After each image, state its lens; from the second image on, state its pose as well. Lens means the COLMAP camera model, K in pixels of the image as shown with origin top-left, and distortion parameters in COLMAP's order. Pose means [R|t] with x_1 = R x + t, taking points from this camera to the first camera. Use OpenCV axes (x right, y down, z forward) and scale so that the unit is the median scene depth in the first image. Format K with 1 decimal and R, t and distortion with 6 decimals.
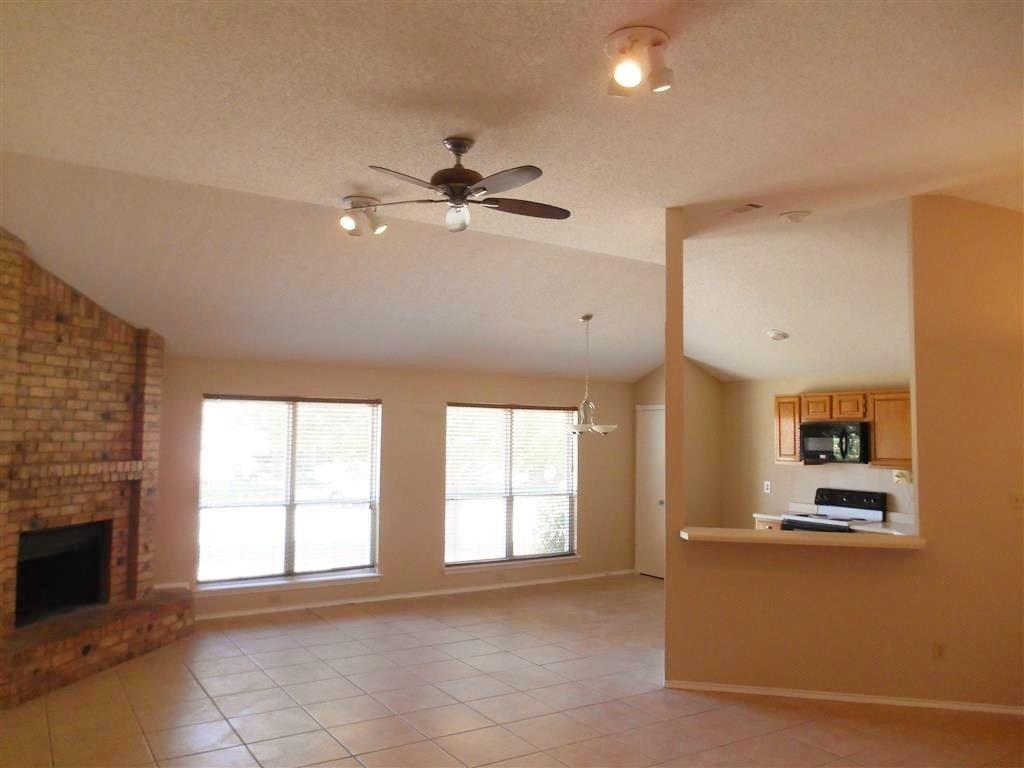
lens RADIAL K [[787.6, 0, 509.7], [0, 787.6, 382.4], [0, 0, 1]] dist [-0.025026, 0.017117]
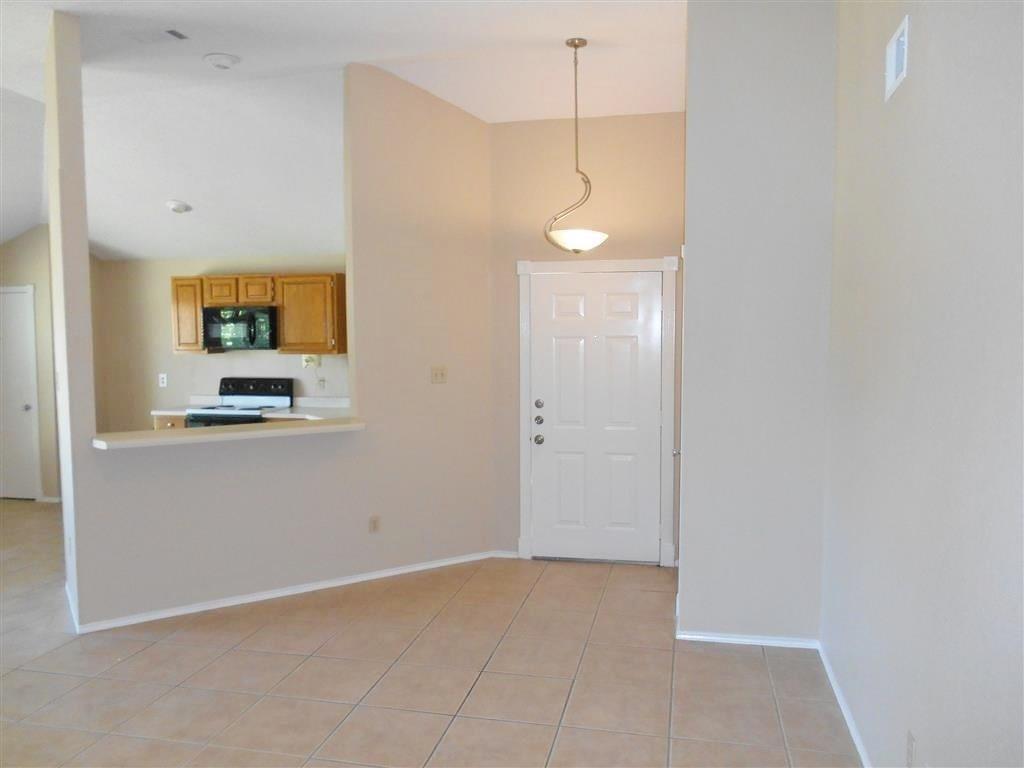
lens RADIAL K [[787.6, 0, 513.3], [0, 787.6, 381.7], [0, 0, 1]] dist [-0.025026, 0.017117]
pose [[0.703731, -0.068236, 0.707183, -0.051094], [-0.029909, 0.991649, 0.125447, 0.022937], [-0.709837, -0.109432, 0.695813, 0.203836]]
